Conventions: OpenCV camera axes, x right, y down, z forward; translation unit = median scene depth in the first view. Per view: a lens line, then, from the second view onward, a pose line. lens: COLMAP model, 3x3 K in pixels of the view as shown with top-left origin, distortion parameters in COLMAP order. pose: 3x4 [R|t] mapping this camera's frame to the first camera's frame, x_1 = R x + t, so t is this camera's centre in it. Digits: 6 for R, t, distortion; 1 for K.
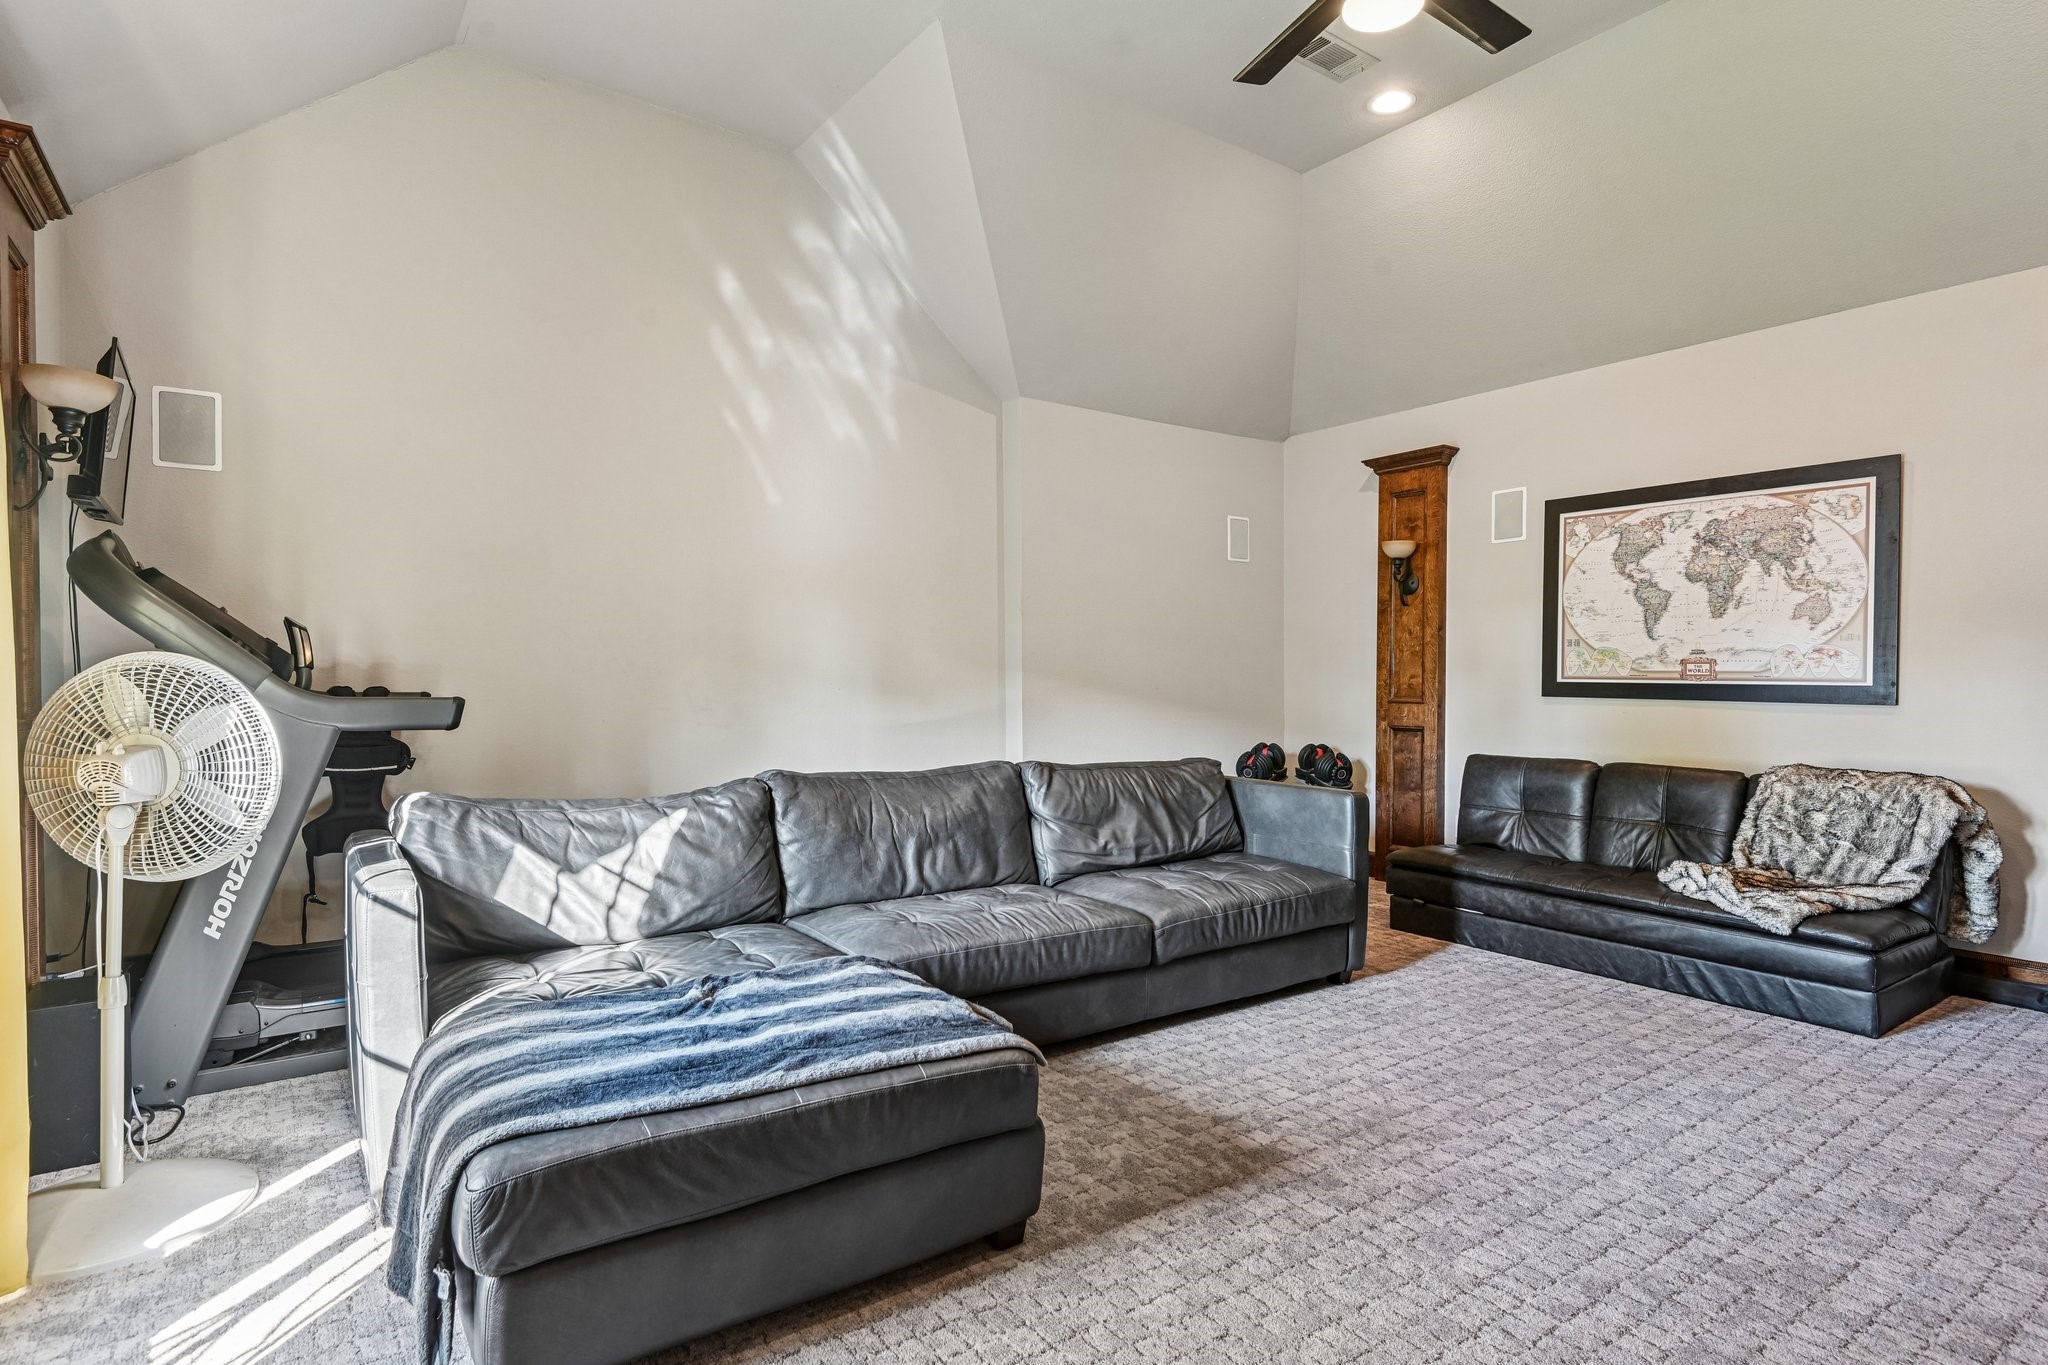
lens RADIAL K [[1053.5, 0, 1030.5], [0, 1053.5, 689.9], [0, 0, 1]] dist [0.007232, -0.009296]
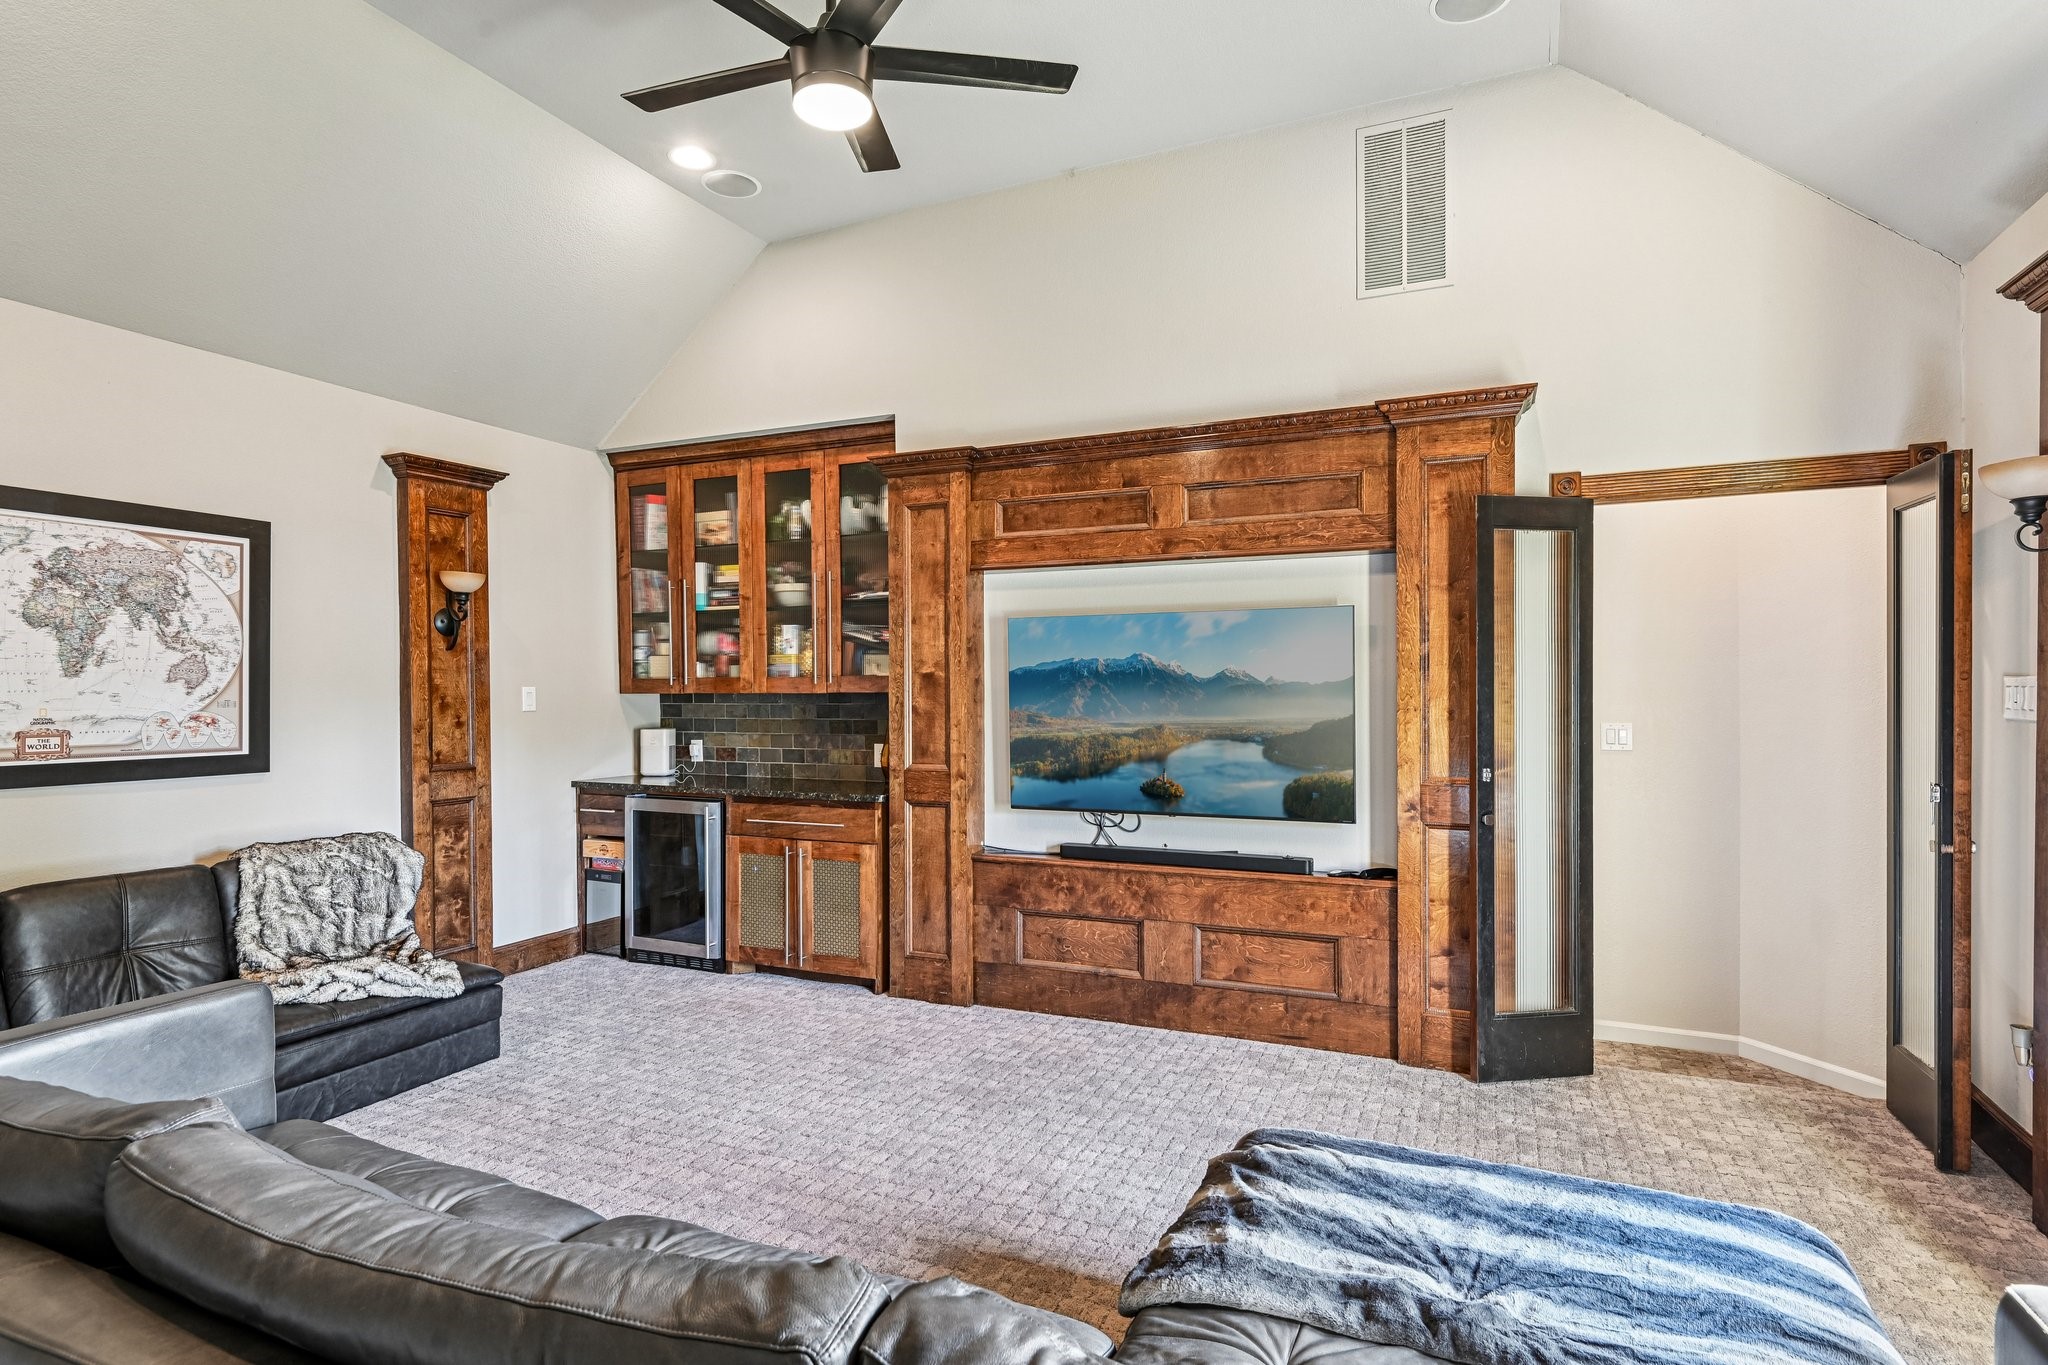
lens RADIAL K [[1053.5, 0, 1030.5], [0, 1053.5, 689.9], [0, 0, 1]] dist [0.007232, -0.009296]
pose [[-0.504440, 0.000813, 0.863446, -0.389745], [0.018260, 0.999786, 0.009727, -0.057565], [-0.863253, 0.020673, -0.504347, 0.844749]]
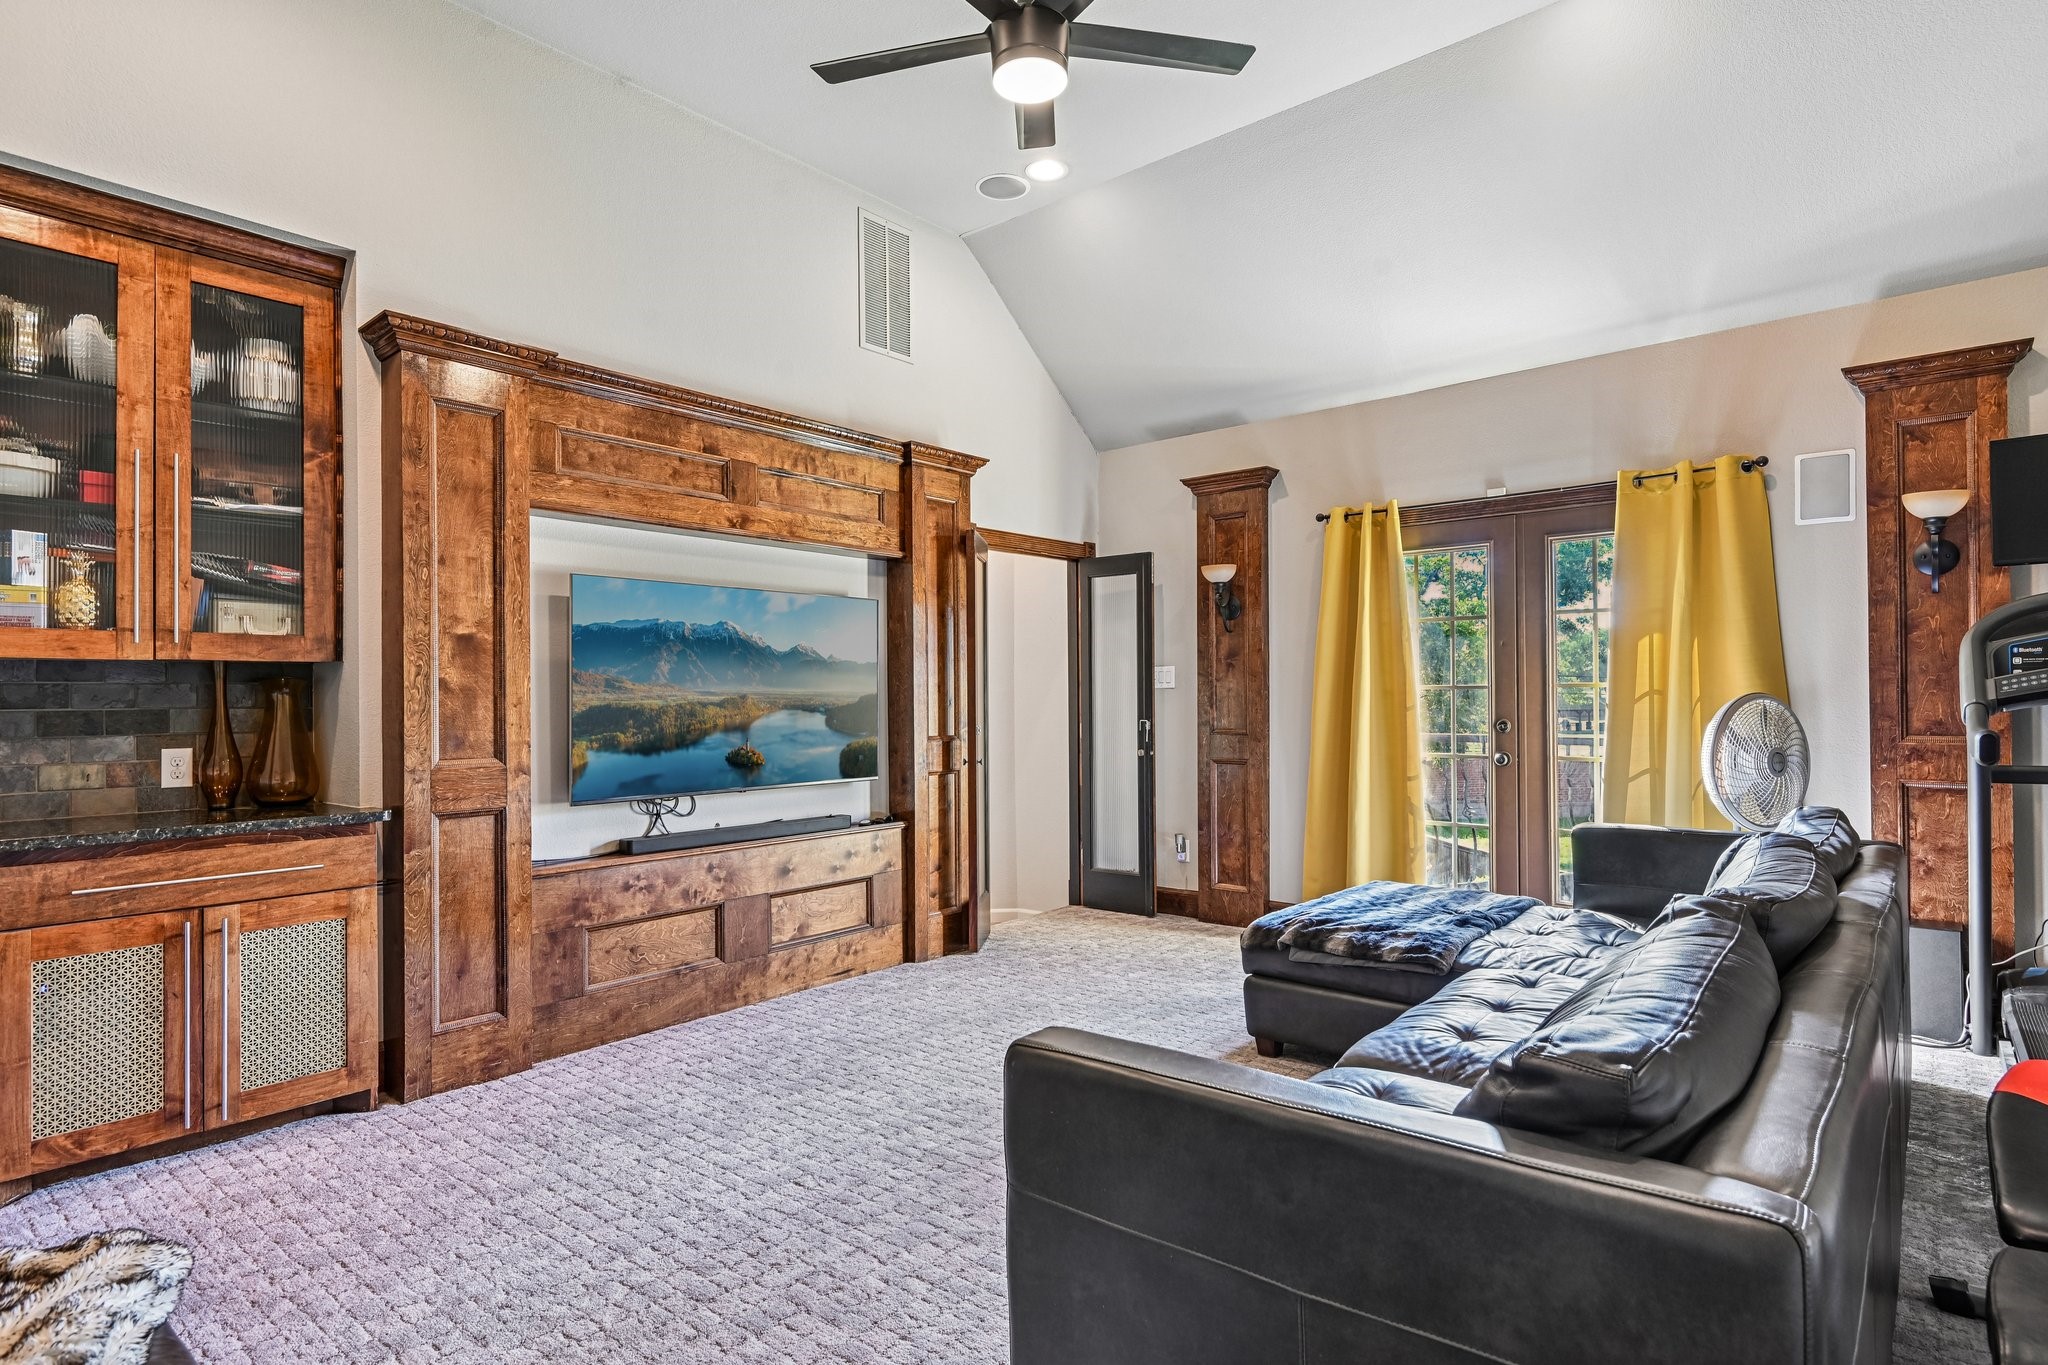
lens RADIAL K [[1053.5, 0, 1030.5], [0, 1053.5, 689.9], [0, 0, 1]] dist [0.007232, -0.009296]
pose [[-0.970370, 0.010048, -0.241416, 0.373311], [0.009500, 0.999949, 0.003433, -0.023464], [0.241438, 0.001038, -0.970416, 1.259071]]
